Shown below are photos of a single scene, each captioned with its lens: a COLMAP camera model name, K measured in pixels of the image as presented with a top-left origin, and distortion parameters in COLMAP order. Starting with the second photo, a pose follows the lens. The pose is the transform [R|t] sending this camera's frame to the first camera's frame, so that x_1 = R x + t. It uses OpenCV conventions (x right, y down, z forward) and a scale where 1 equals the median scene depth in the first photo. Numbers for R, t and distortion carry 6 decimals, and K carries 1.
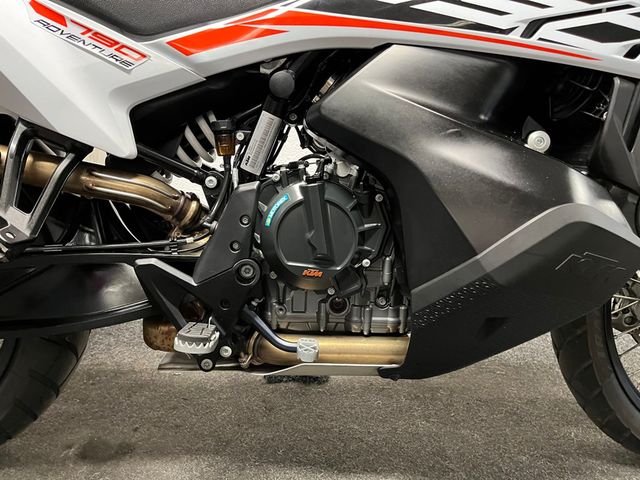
lens RADIAL K [[495.6, 0, 315.7], [0, 495.6, 244.7], [0, 0, 1]] dist [0.039135, -0.063152]
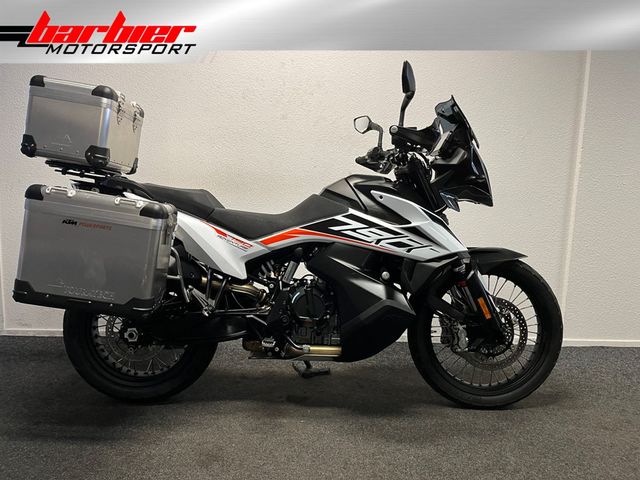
lens RADIAL K [[495.6, 0, 319.7], [0, 495.6, 238.9], [0, 0, 1]] dist [0.039135, -0.063152]
pose [[0.999606, 0.002897, -0.027913, 0.129632], [-0.005944, 0.993947, -0.109698, -0.090446], [0.027426, 0.109821, 0.993573, -1.759021]]
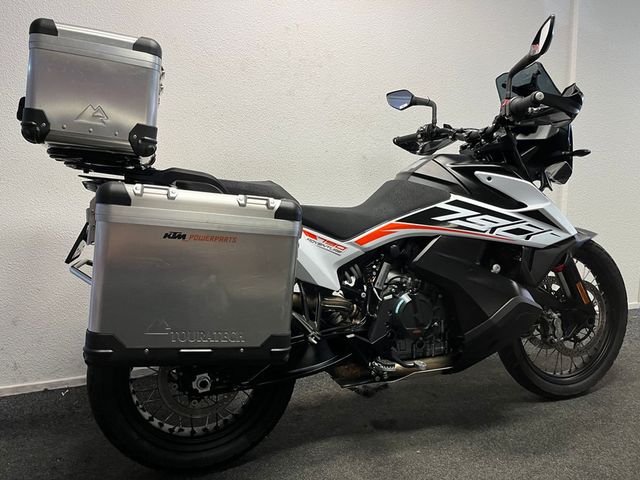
lens RADIAL K [[495.6, 0, 316.1], [0, 495.6, 239.5], [0, 0, 1]] dist [0.039135, -0.063152]
pose [[0.962393, -0.080209, 0.259551, -0.994777], [0.103559, 0.991595, -0.077556, -0.230142], [-0.251149, 0.101519, 0.962610, -1.126531]]
